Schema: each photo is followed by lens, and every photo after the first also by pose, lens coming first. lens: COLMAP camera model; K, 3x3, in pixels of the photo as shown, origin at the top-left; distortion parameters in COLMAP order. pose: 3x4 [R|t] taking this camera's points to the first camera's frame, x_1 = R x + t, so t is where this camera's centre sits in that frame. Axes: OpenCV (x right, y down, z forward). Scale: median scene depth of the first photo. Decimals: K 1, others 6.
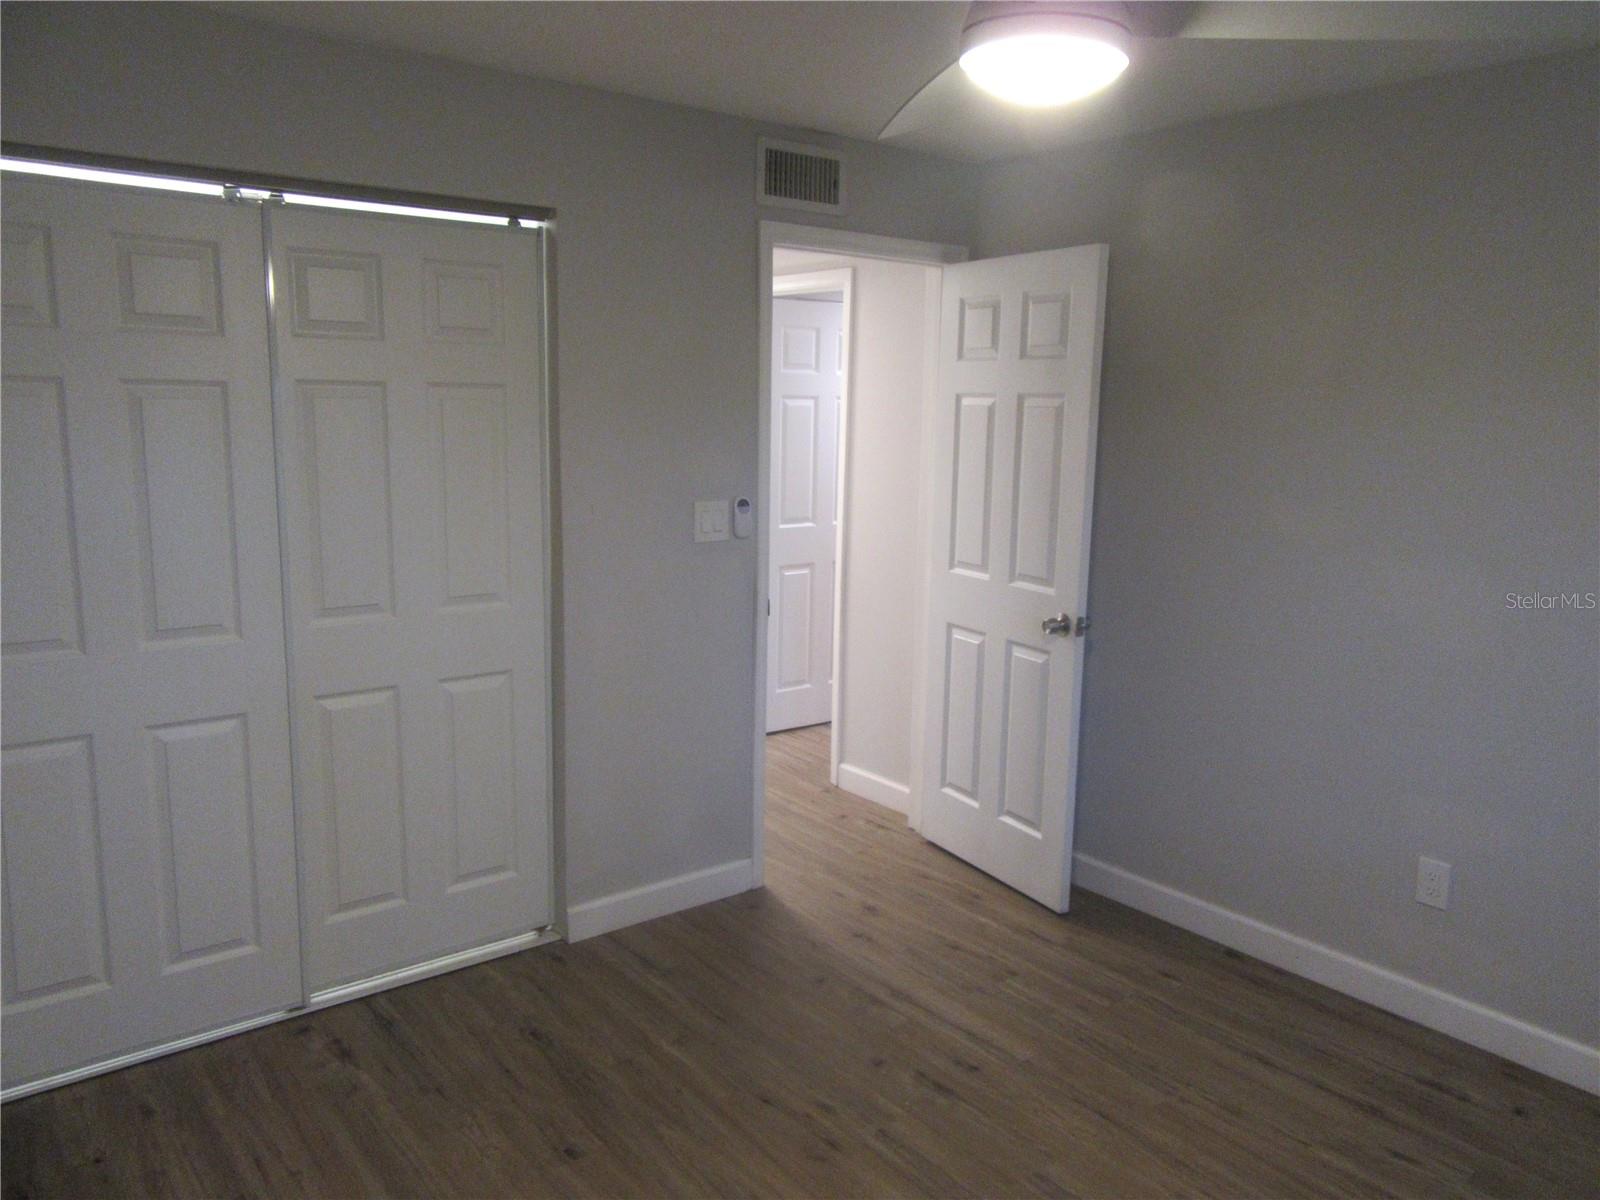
lens RADIAL K [[1193.6, 0, 802.3], [0, 1193.6, 604.6], [0, 0, 1]] dist [0.001221, 0.000405]
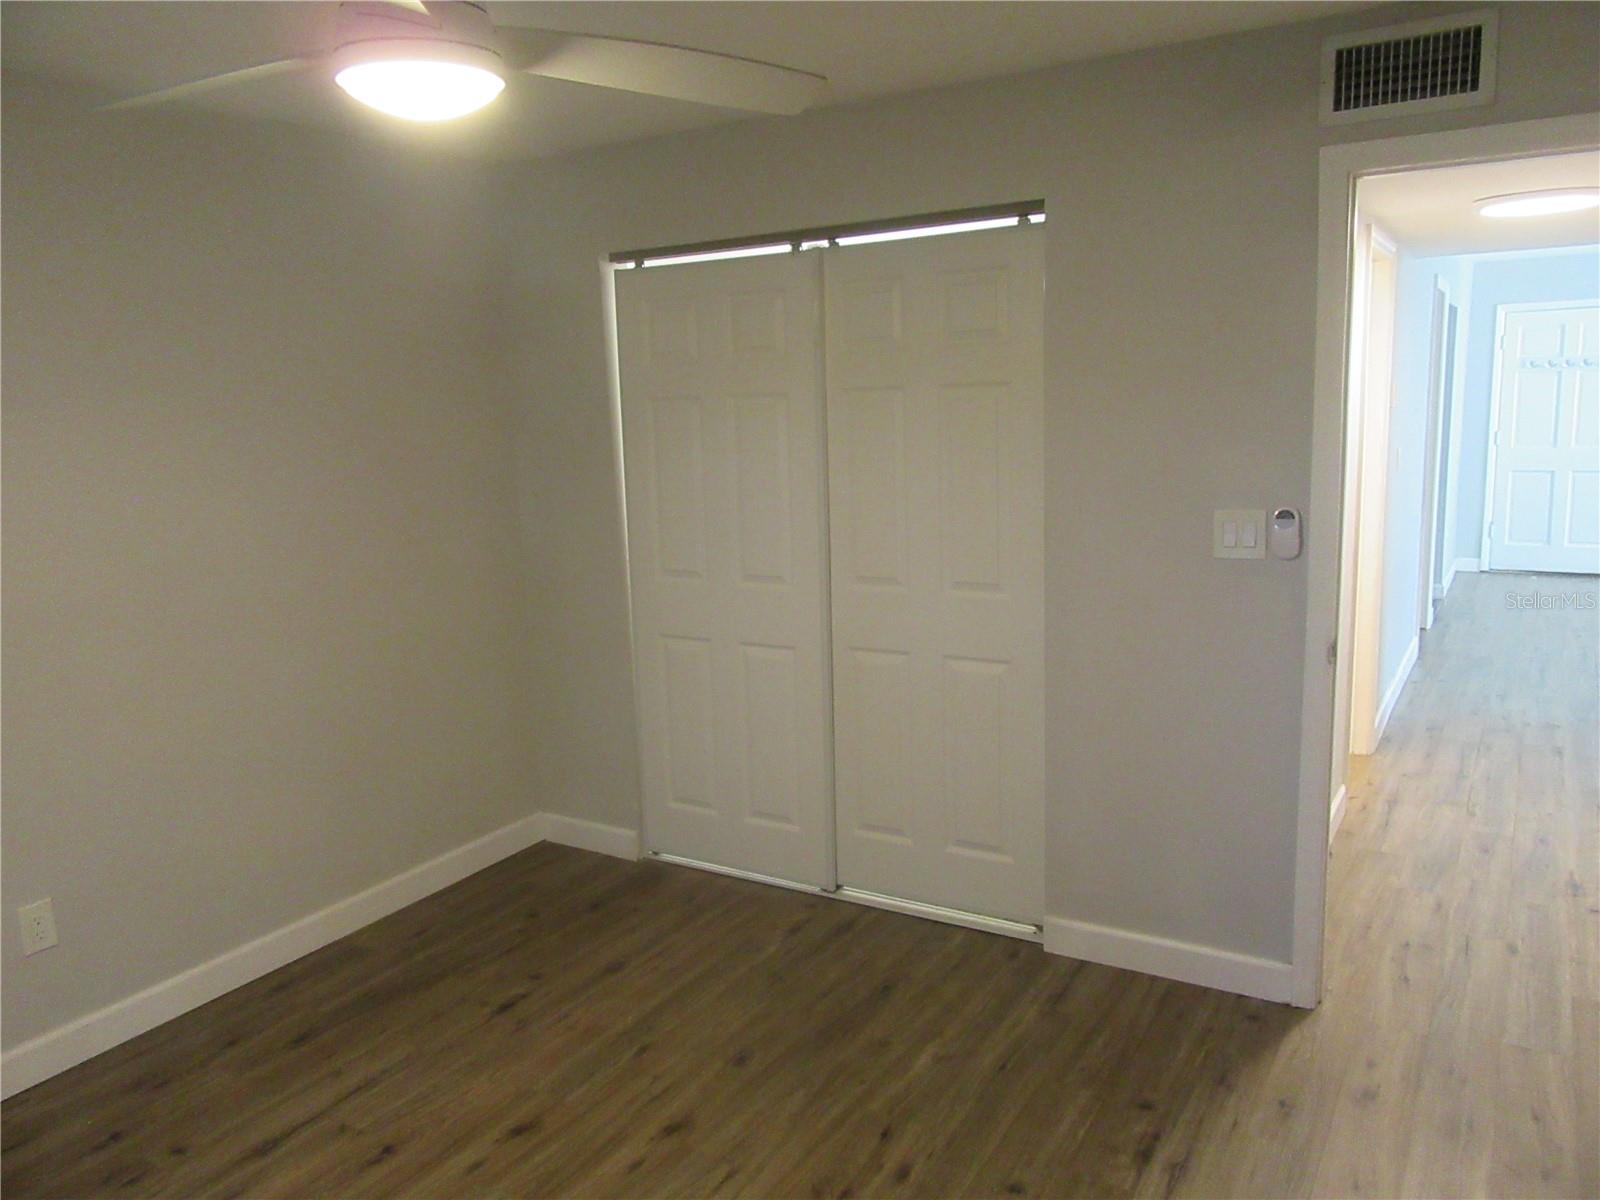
lens RADIAL K [[1193.6, 0, 801.4], [0, 1193.6, 603.0], [0, 0, 1]] dist [0.001221, 0.000405]
pose [[0.341259, 0.129548, -0.930999, 0.666651], [-0.120060, 0.988352, 0.093521, -0.071324], [0.932270, 0.079861, 0.352838, 0.487663]]
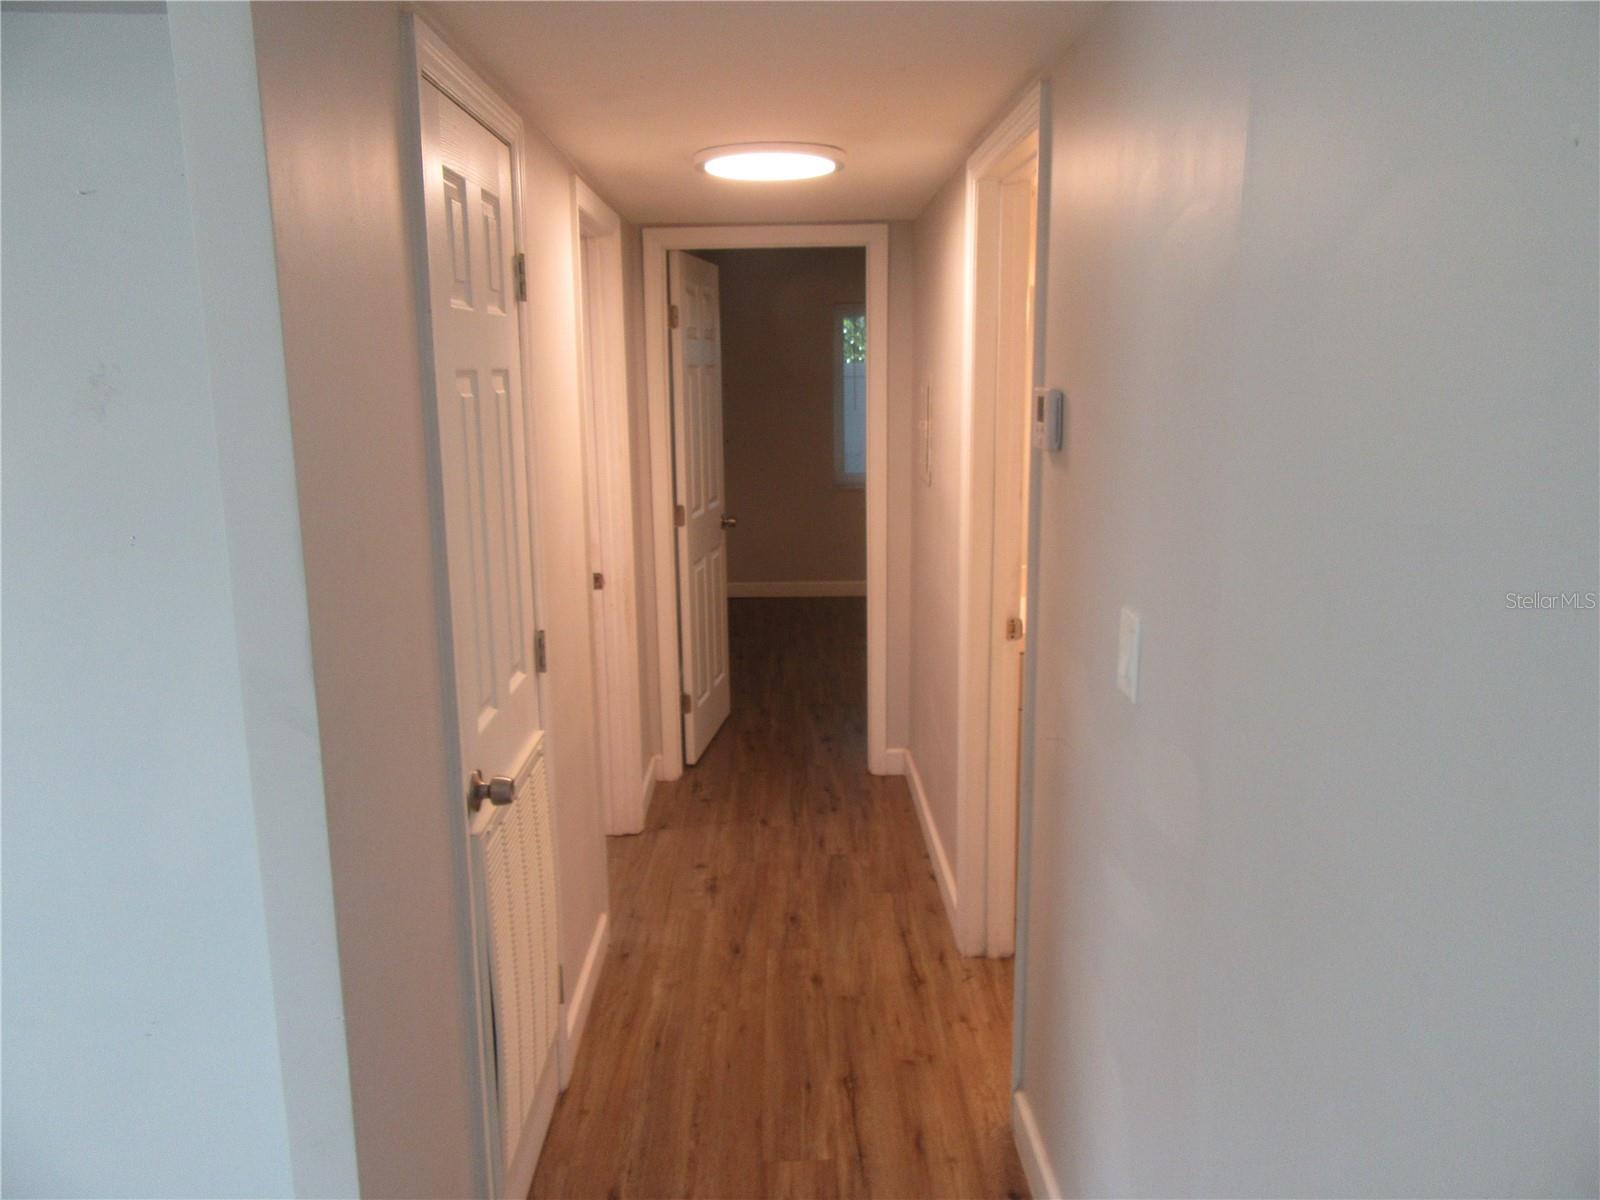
lens RADIAL K [[1193.6, 0, 804.4], [0, 1193.6, 600.5], [0, 0, 1]] dist [0.001221, 0.000405]
pose [[-0.795855, -0.124730, 0.592501, -0.818968], [0.094347, 0.941054, 0.324833, -0.410330], [-0.598092, 0.314421, -0.737174, 2.301114]]
